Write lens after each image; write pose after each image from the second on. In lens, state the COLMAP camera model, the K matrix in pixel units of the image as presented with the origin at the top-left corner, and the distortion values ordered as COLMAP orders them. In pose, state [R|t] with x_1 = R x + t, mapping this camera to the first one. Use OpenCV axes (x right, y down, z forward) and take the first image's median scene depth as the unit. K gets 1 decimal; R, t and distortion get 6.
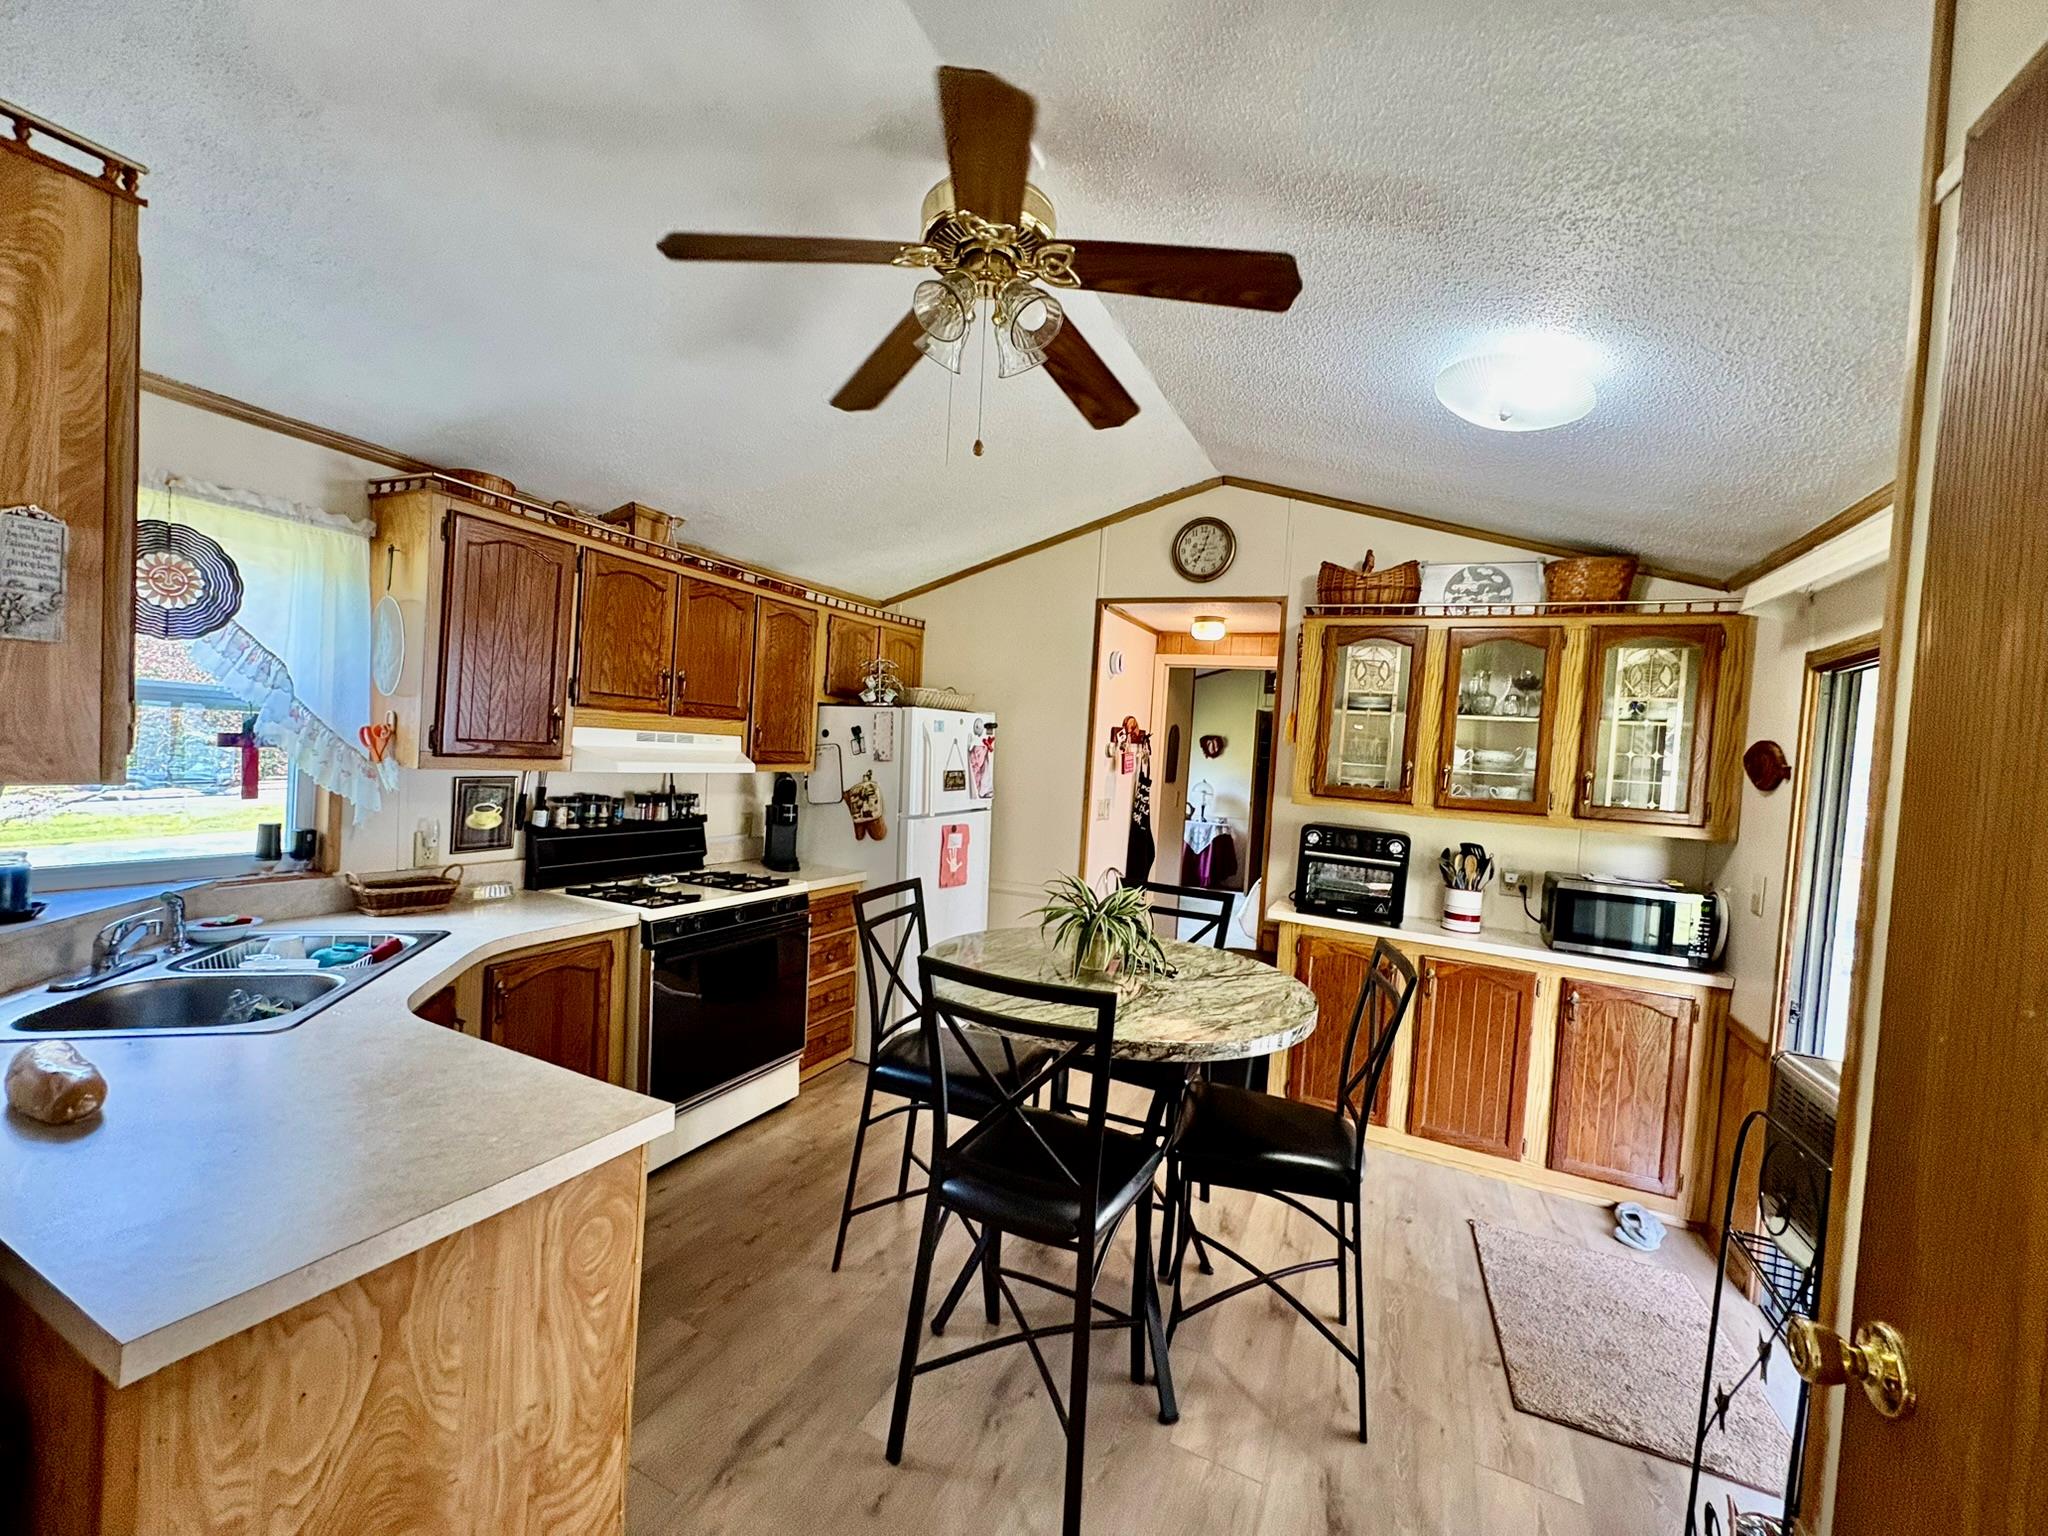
lens RADIAL K [[813.3, 0, 1027.5], [0, 813.3, 765.8], [0, 0, 1]] dist [0.002433, 0.000075]
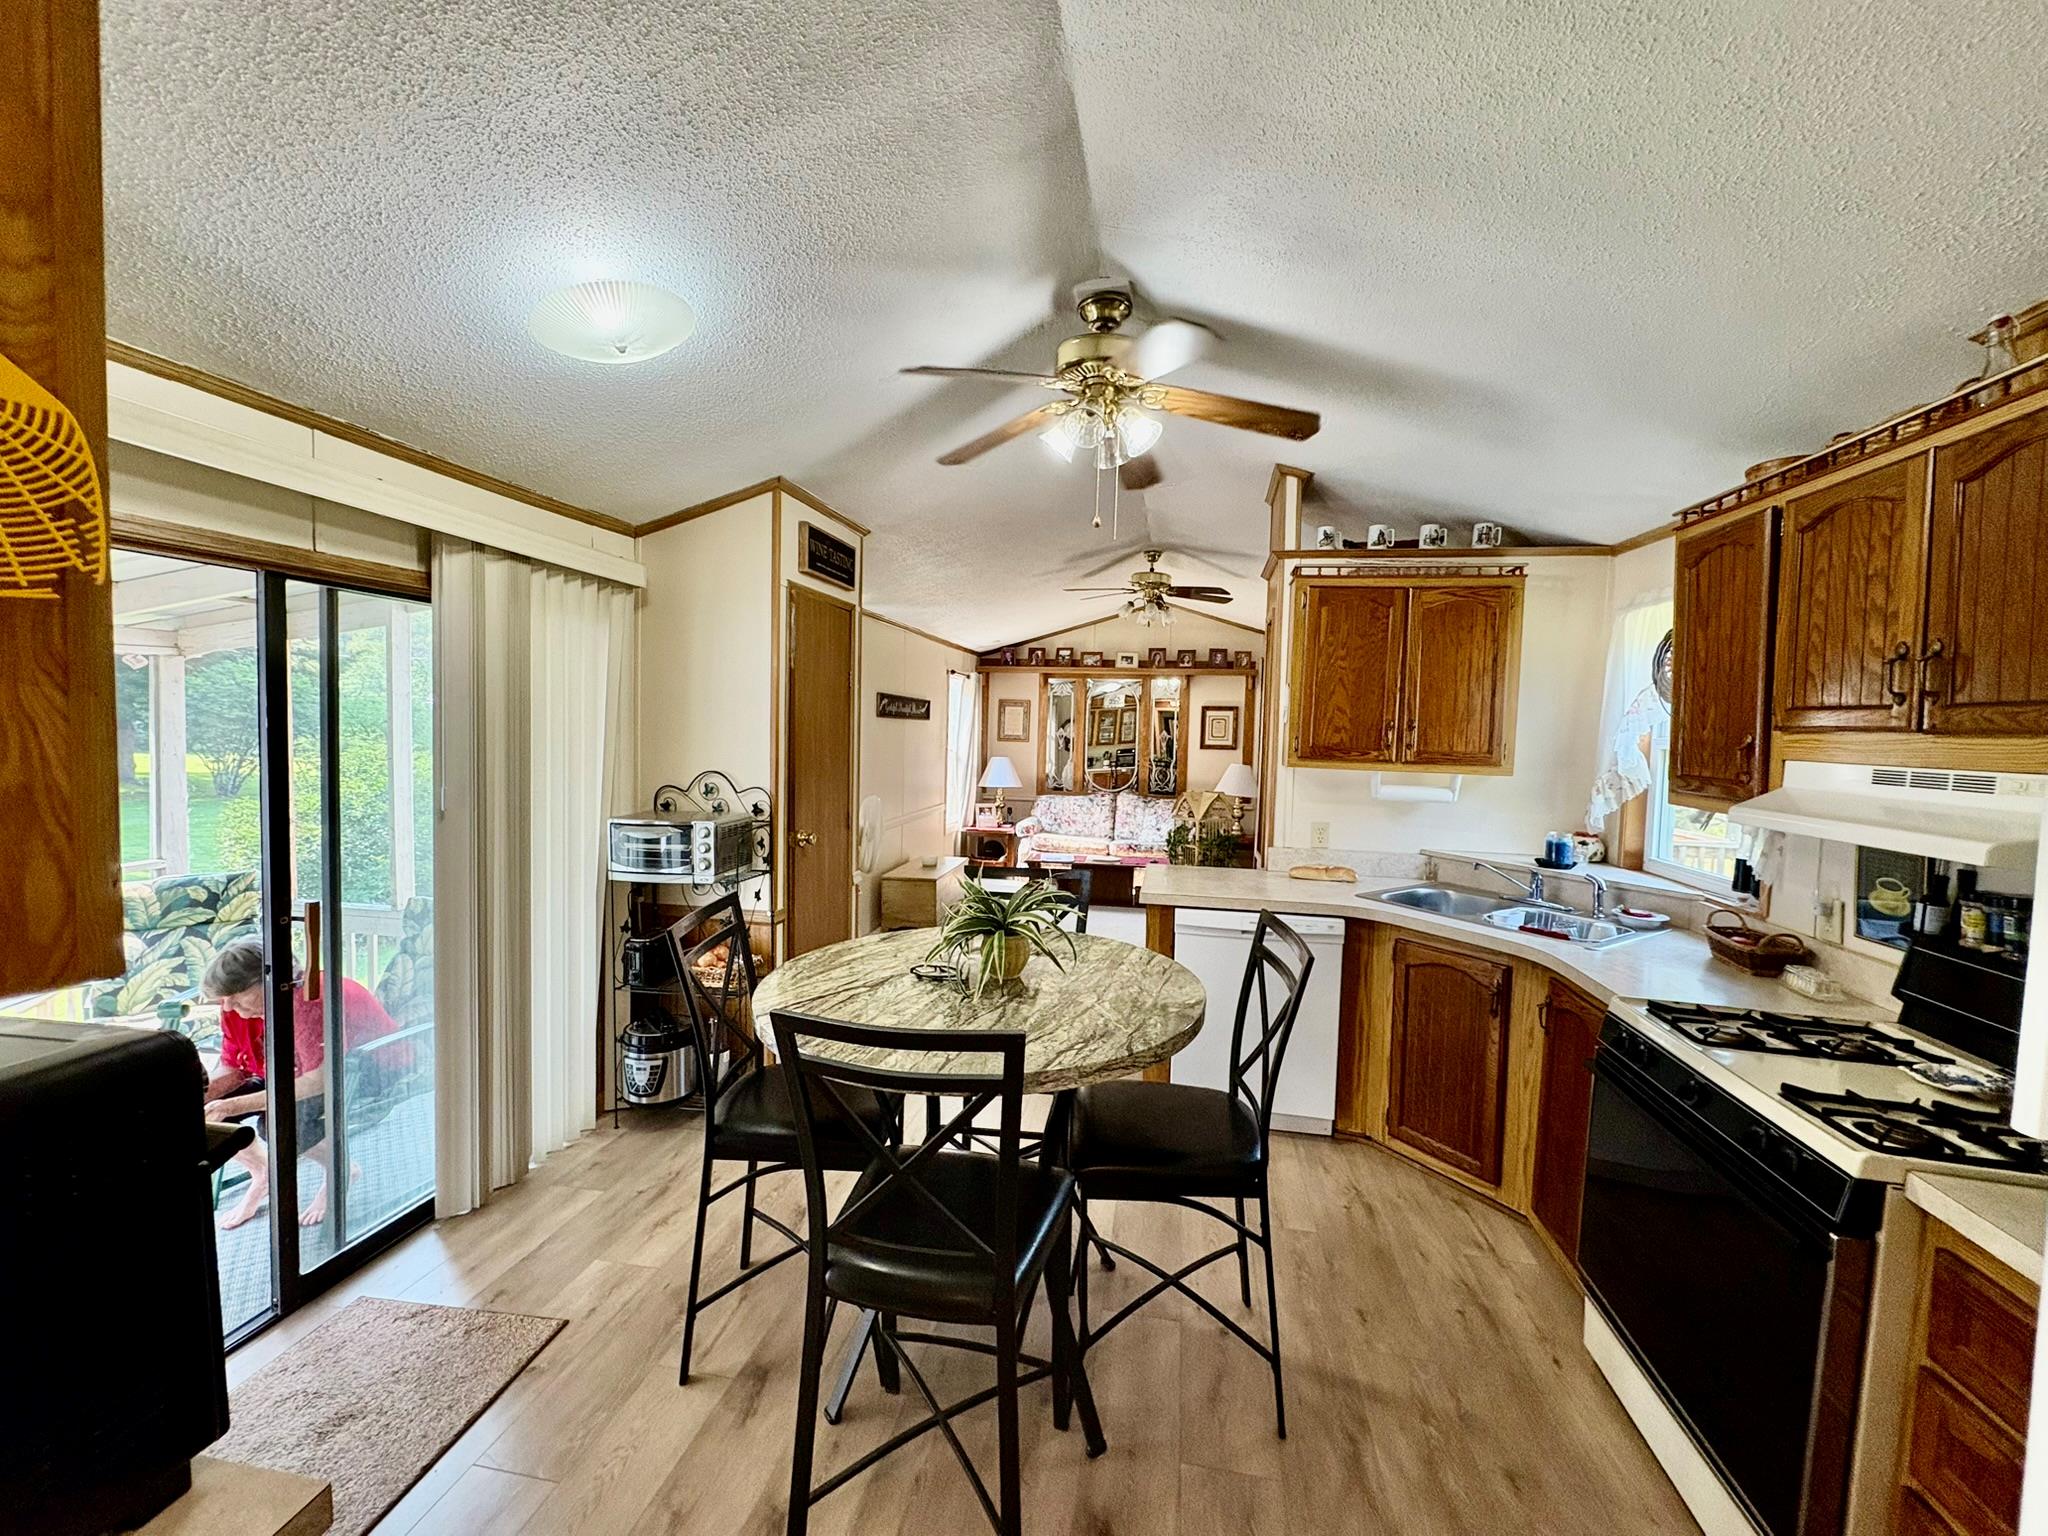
lens RADIAL K [[813.0, 0, 1026.0], [0, 813.0, 767.3], [0, 0, 1]] dist [0.000638, 0.000446]
pose [[-0.964306, -0.069426, -0.255525, 0.235985], [-0.086464, 0.994677, 0.056048, -0.023589], [0.250274, 0.076141, -0.965176, 1.441108]]
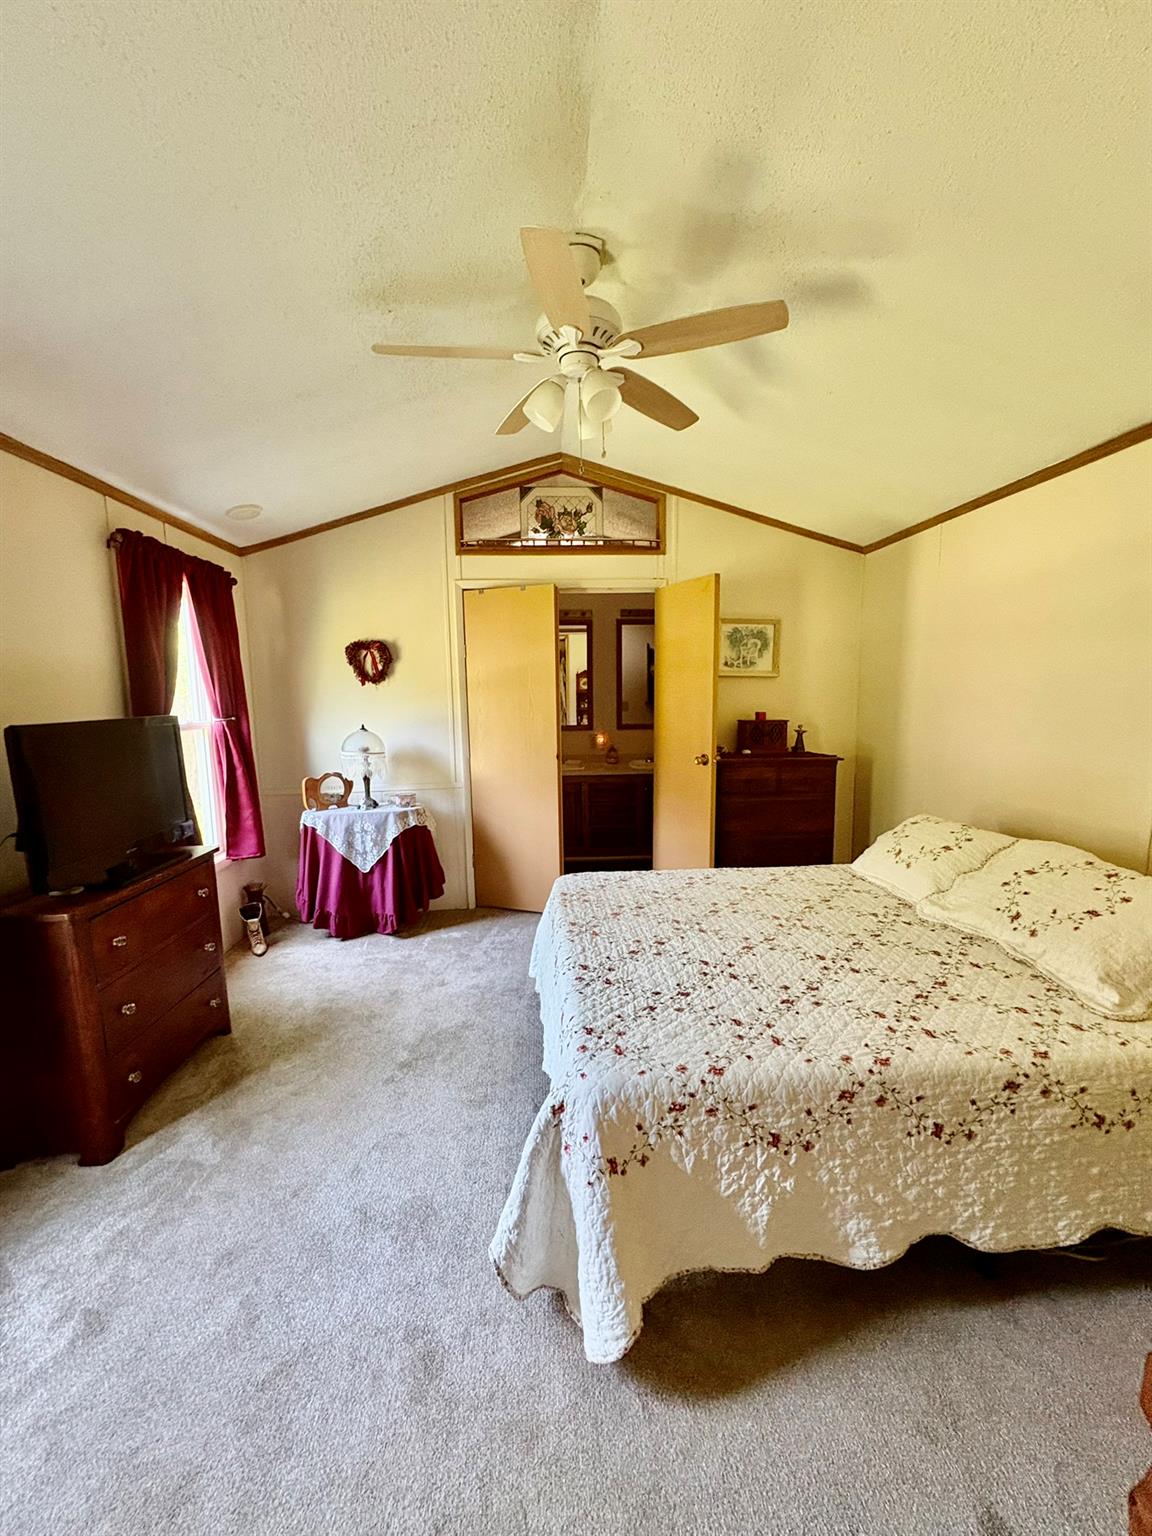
lens RADIAL K [[609.9, 0, 576.0], [0, 609.9, 768.0], [0, 0, 1]] dist [0.000265, 0.000211]
pose [[0.876313, -0.131540, 0.463435, 0.495304], [0.080609, 0.988474, 0.128142, 0.014267], [-0.474950, -0.074935, 0.876817, 1.920430]]
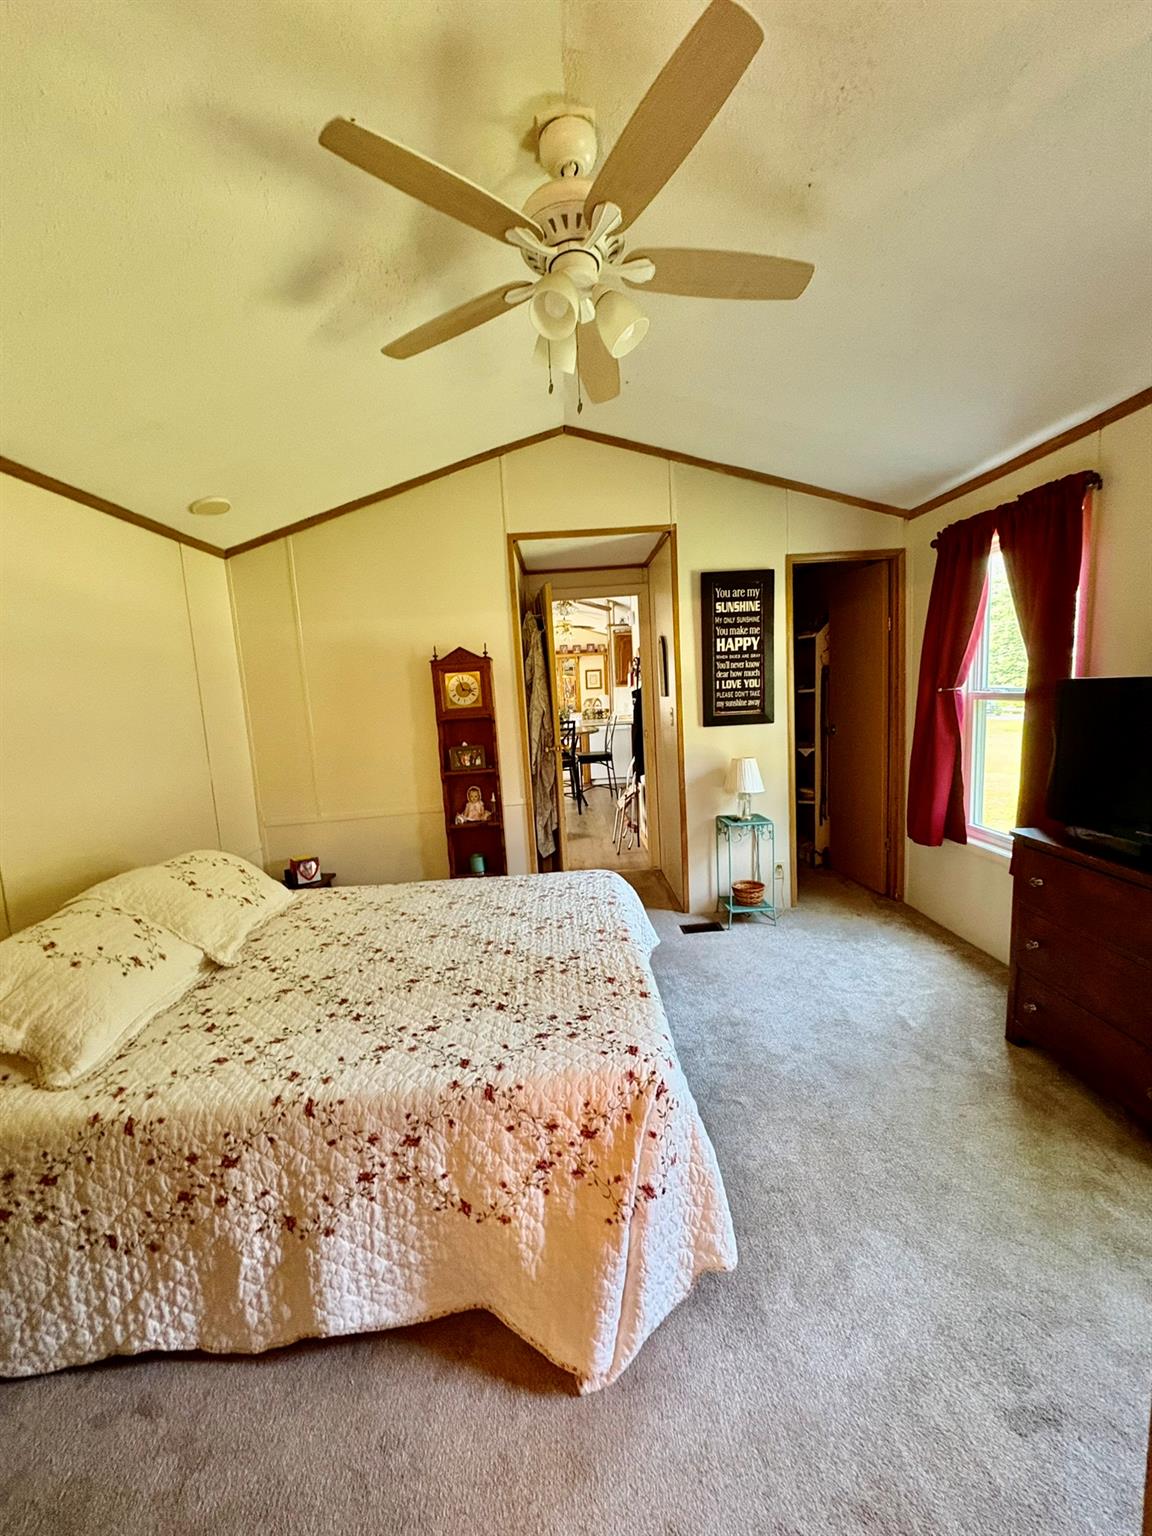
lens RADIAL K [[609.9, 0, 576.0], [0, 609.9, 768.0], [0, 0, 1]] dist [0.000265, 0.000211]
pose [[-0.894551, 0.049289, -0.444240, 1.143658], [-0.008102, 0.991950, 0.126373, 0.024316], [0.446893, 0.116647, -0.886950, 3.100594]]
